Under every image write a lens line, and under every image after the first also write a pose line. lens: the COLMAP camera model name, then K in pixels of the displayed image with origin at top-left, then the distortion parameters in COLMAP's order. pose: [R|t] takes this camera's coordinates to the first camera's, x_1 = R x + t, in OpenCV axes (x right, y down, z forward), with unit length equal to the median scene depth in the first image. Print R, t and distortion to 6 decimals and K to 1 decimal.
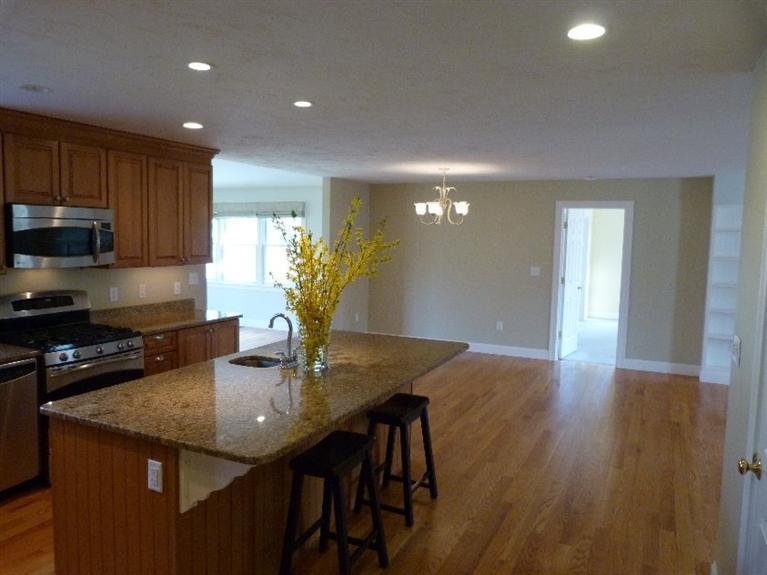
lens RADIAL K [[574.4, 0, 376.9], [0, 574.4, 287.4], [0, 0, 1]] dist [-0.028107, 0.000357]
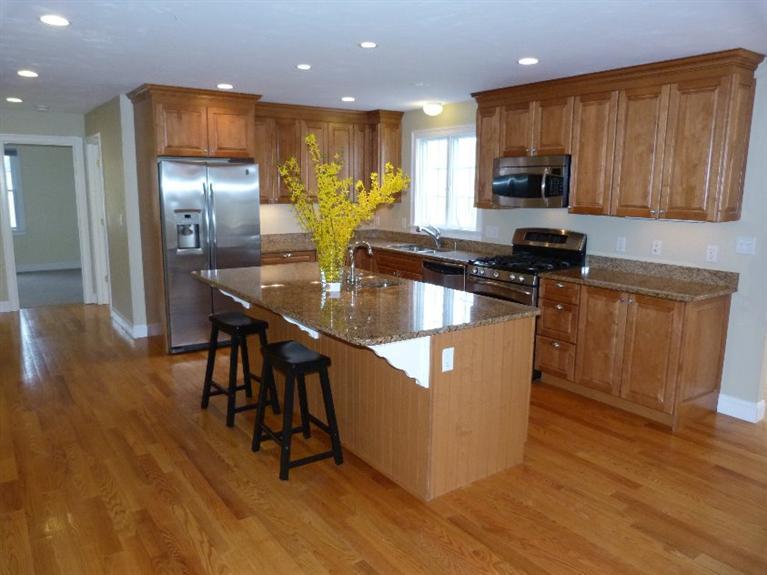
lens RADIAL K [[574.4, 0, 388.1], [0, 574.4, 284.4], [0, 0, 1]] dist [-0.028107, 0.000357]
pose [[-0.460659, 0.137029, -0.876936, 0.743742], [-0.100911, 0.973519, 0.205131, -0.101198], [0.881822, 0.182988, -0.434632, 1.397757]]
